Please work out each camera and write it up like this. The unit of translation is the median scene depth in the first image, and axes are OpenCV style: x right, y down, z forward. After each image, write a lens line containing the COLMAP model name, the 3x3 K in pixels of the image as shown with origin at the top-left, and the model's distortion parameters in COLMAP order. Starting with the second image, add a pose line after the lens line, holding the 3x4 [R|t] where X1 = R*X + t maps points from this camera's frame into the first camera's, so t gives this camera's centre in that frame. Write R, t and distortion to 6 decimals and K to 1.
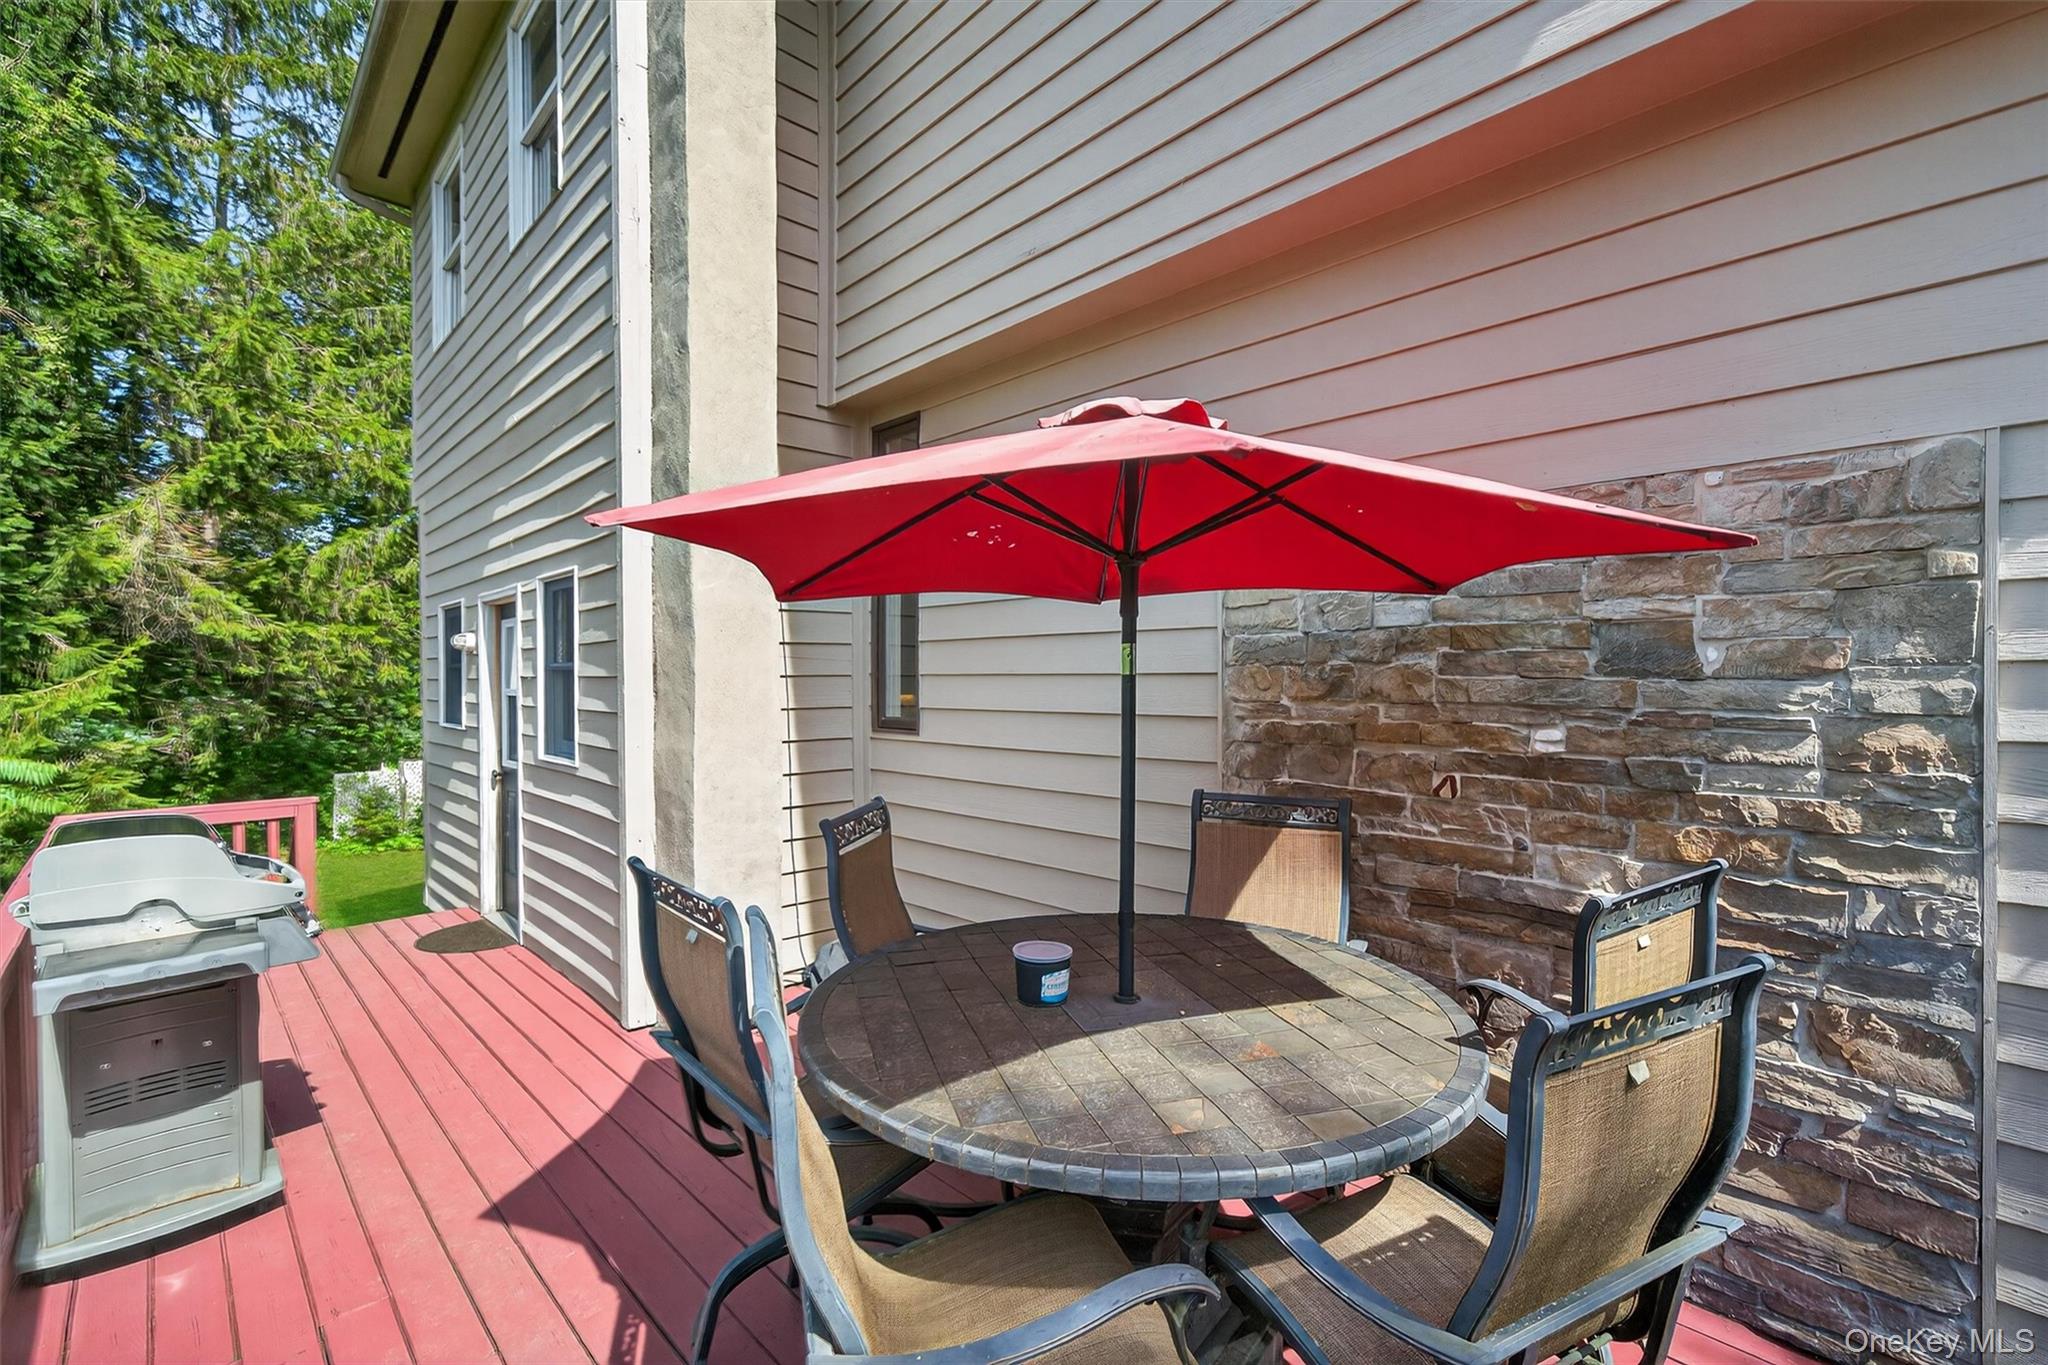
lens RADIAL K [[904.7, 0, 1025.1], [0, 904.7, 690.6], [0, 0, 1]] dist [-0.013881, 0.000904]
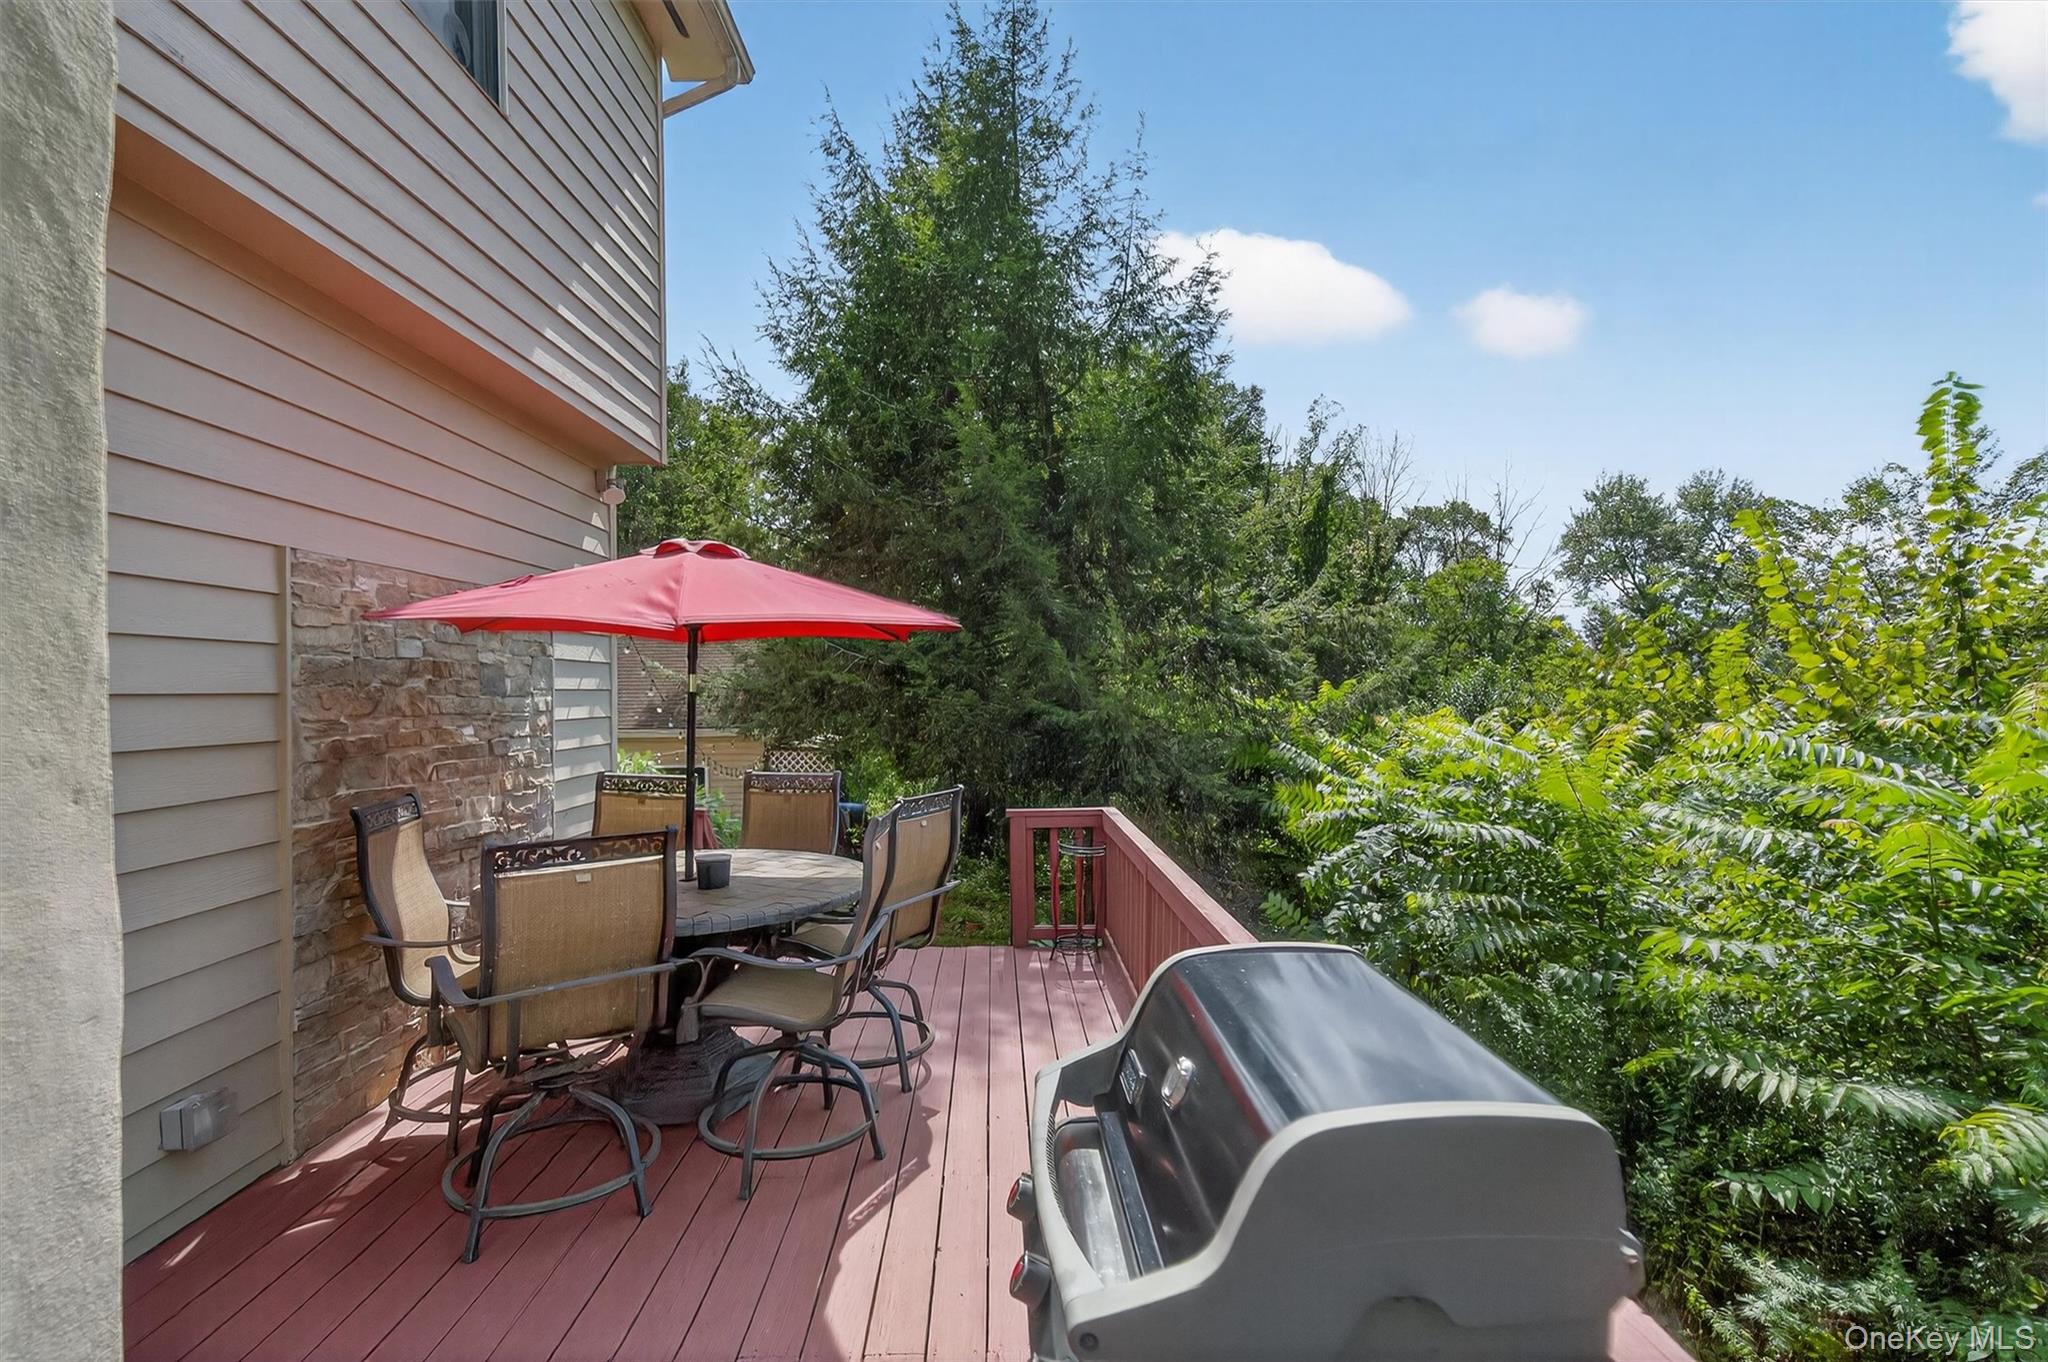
lens RADIAL K [[904.7, 0, 1023.9], [0, 904.7, 686.6], [0, 0, 1]] dist [-0.013881, 0.000904]
pose [[-0.744401, 0.008857, 0.667675, -1.117416], [0.014974, 0.999882, 0.003432, -0.020223], [-0.667565, 0.012552, -0.744445, 1.357297]]
